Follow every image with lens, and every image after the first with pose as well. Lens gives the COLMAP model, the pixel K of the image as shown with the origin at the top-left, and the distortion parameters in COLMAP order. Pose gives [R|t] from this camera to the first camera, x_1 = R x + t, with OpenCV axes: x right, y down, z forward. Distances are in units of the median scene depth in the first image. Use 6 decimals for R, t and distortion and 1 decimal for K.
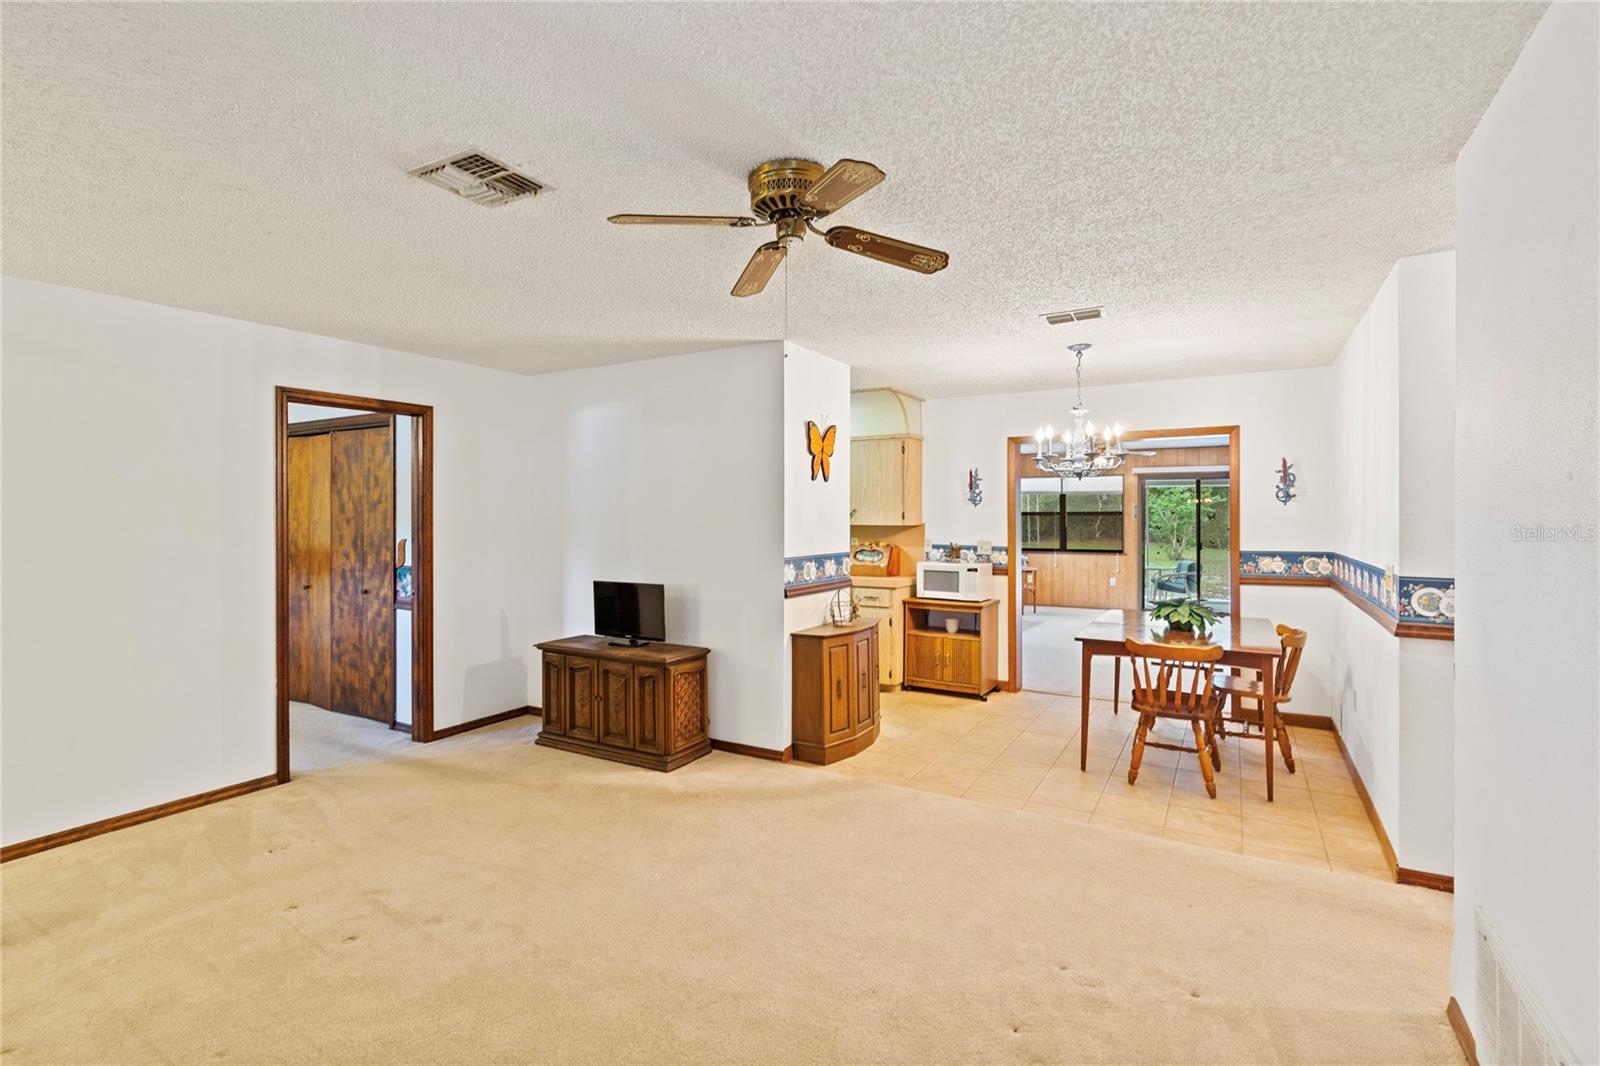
lens RADIAL K [[747.3, 0, 794.4], [0, 747.3, 513.2], [0, 0, 1]] dist [0.009043, -0.002133]
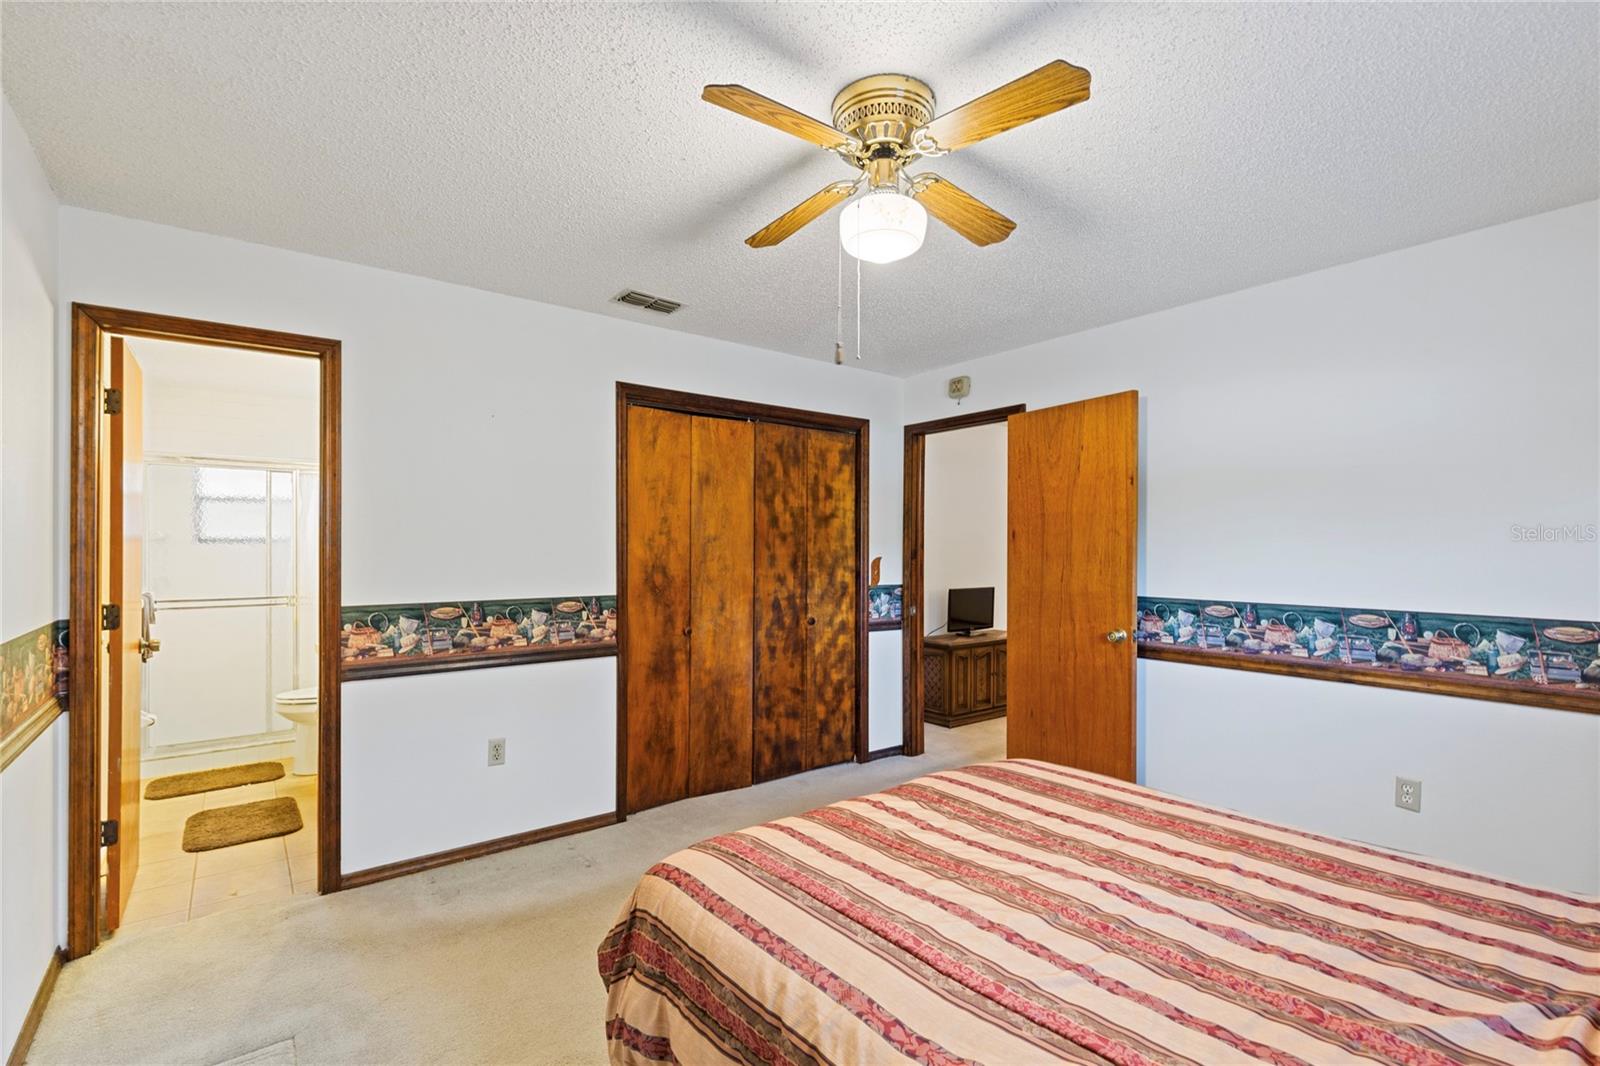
lens RADIAL K [[747.3, 0, 818.3], [0, 747.3, 555.3], [0, 0, 1]] dist [0.009043, -0.002133]
pose [[0.351144, -0.003909, 0.936313, -1.360106], [-0.004064, 0.999976, 0.005699, 0.025587], [-0.936313, -0.005807, 0.351120, 0.697500]]
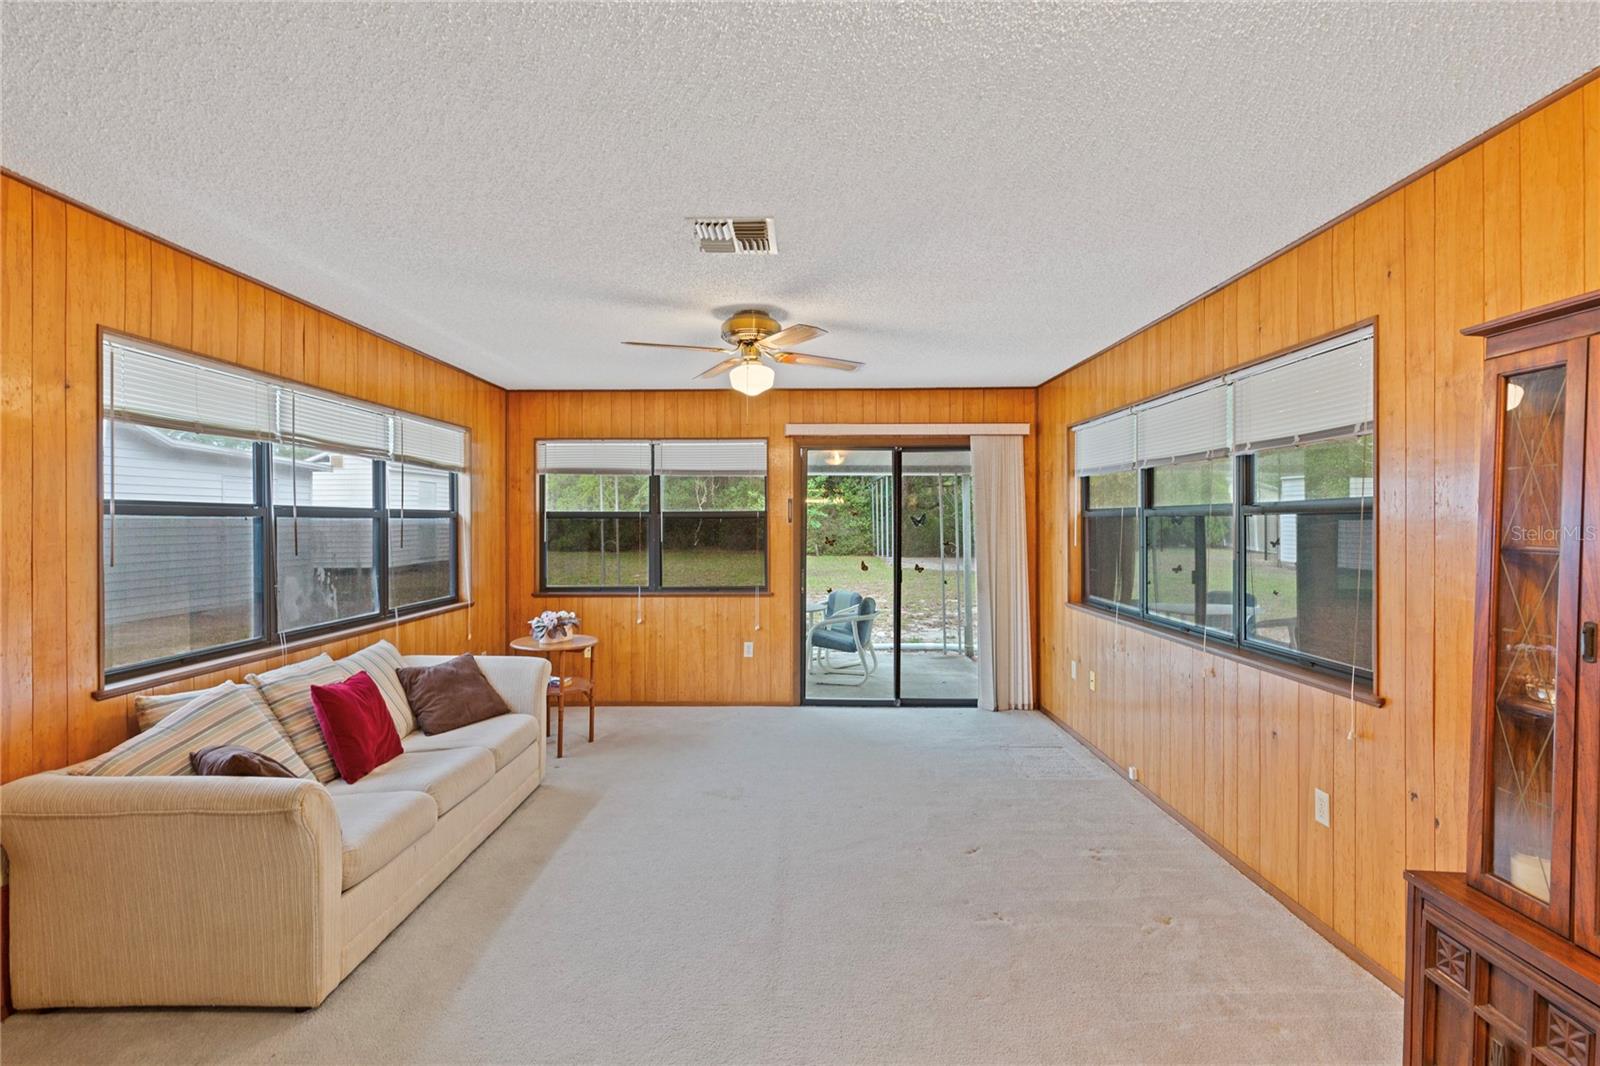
lens RADIAL K [[747.3, 0, 790.6], [0, 747.3, 526.2], [0, 0, 1]] dist [0.009043, -0.002133]
pose [[0.870958, -0.004620, 0.491336, 0.454354], [-0.000603, 0.999945, 0.010471, 0.007142], [-0.491357, -0.009416, 0.870907, 1.227719]]
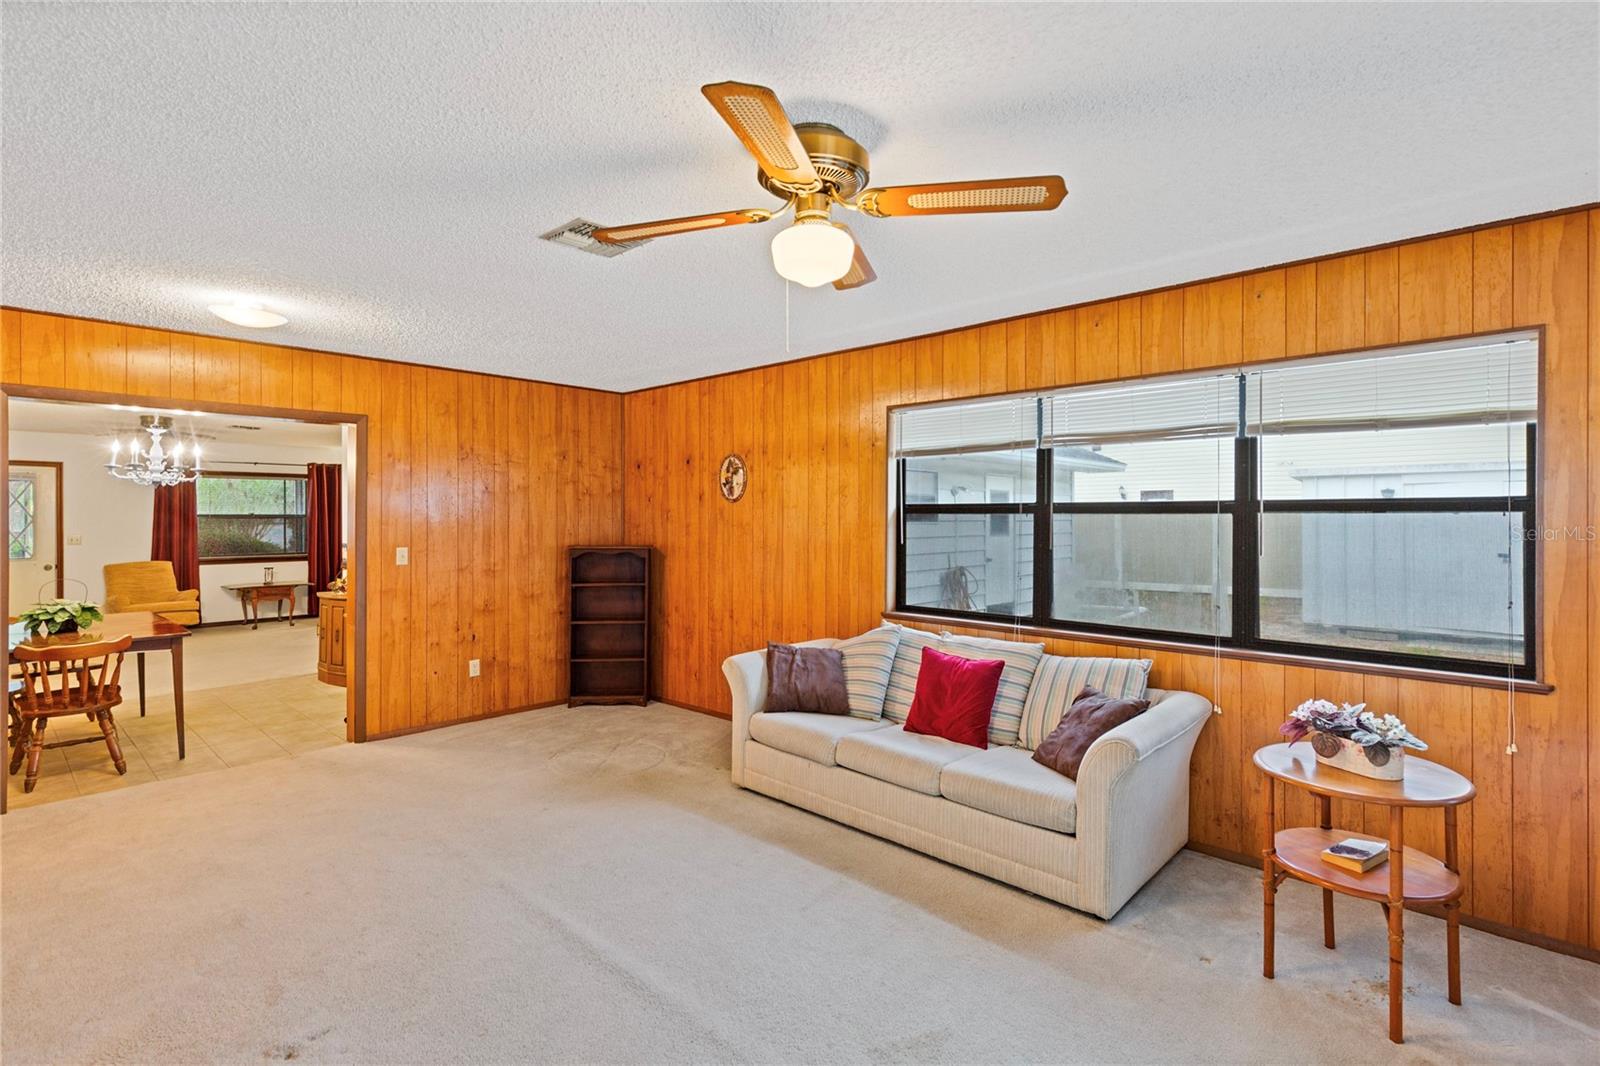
lens RADIAL K [[747.3, 0, 783.7], [0, 747.3, 515.8], [0, 0, 1]] dist [0.009043, -0.002133]
pose [[-0.215451, 0.001462, -0.976514, 1.144399], [0.004831, 0.999988, 0.000432, 0.007321], [0.976503, -0.004625, -0.215456, 1.922883]]
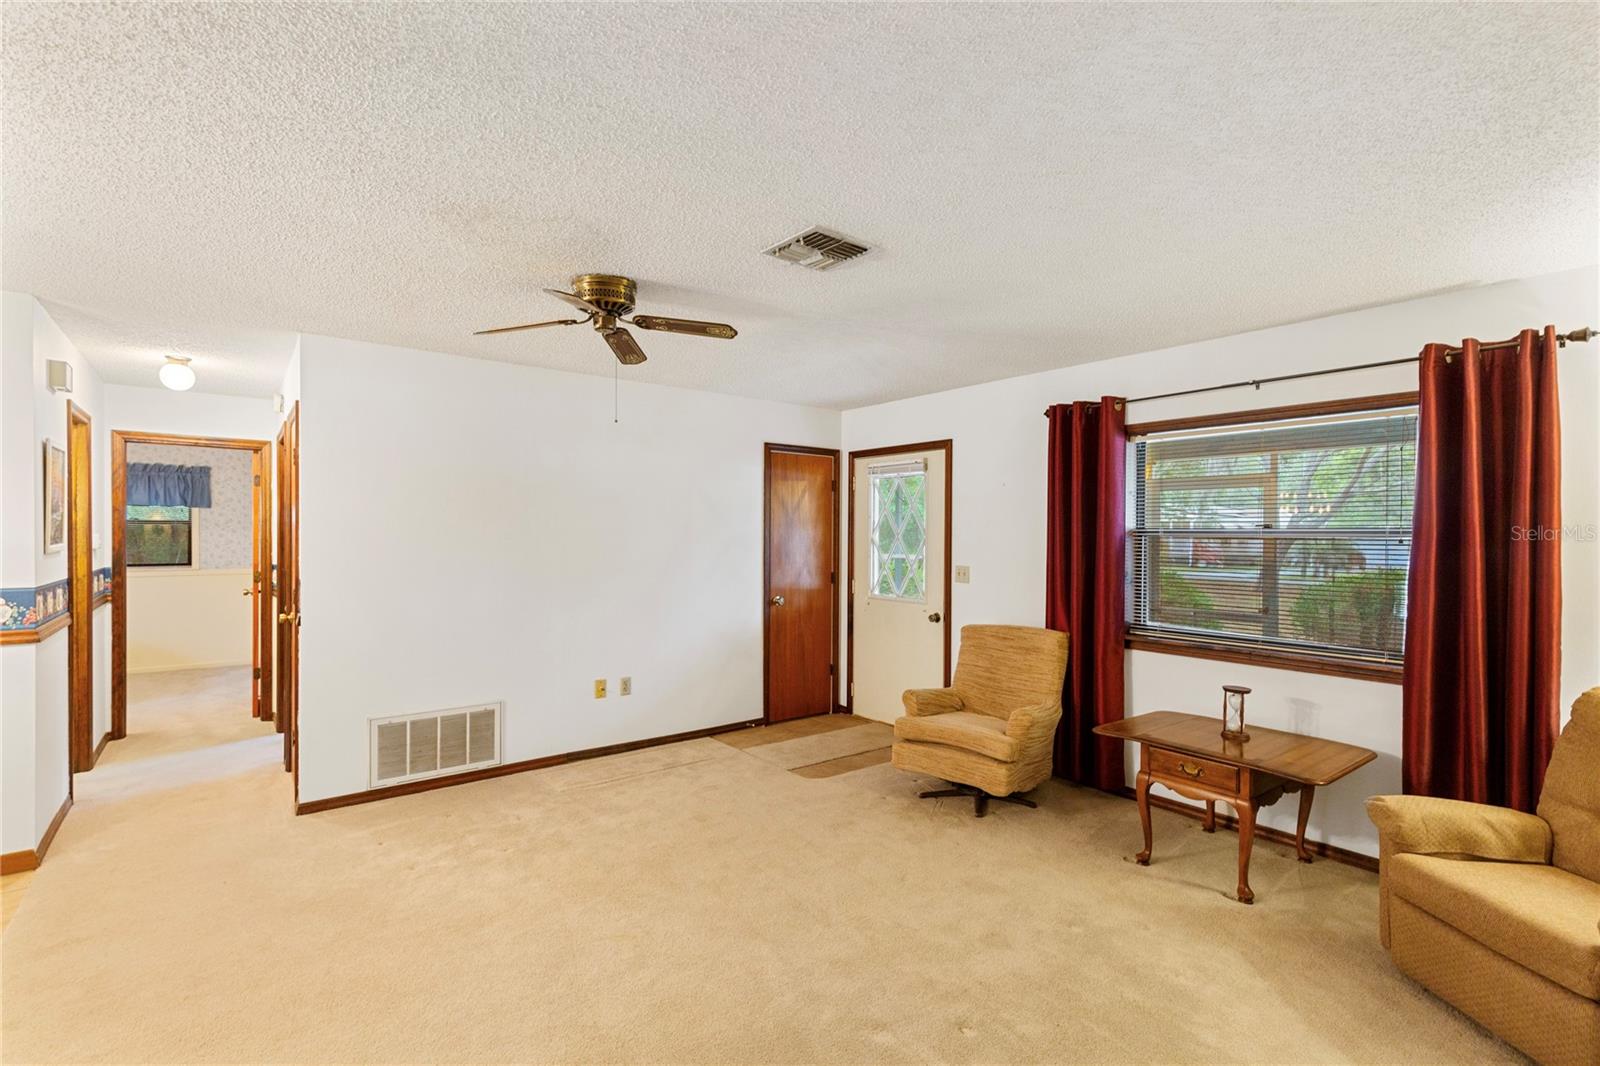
lens RADIAL K [[747.3, 0, 800.0], [0, 747.3, 539.9], [0, 0, 1]] dist [0.009043, -0.002133]
pose [[-0.928363, -0.005540, 0.371633, -0.380711], [-0.001596, 0.999939, 0.010921, 0.001172], [-0.371671, 0.009546, -0.928316, 0.920583]]
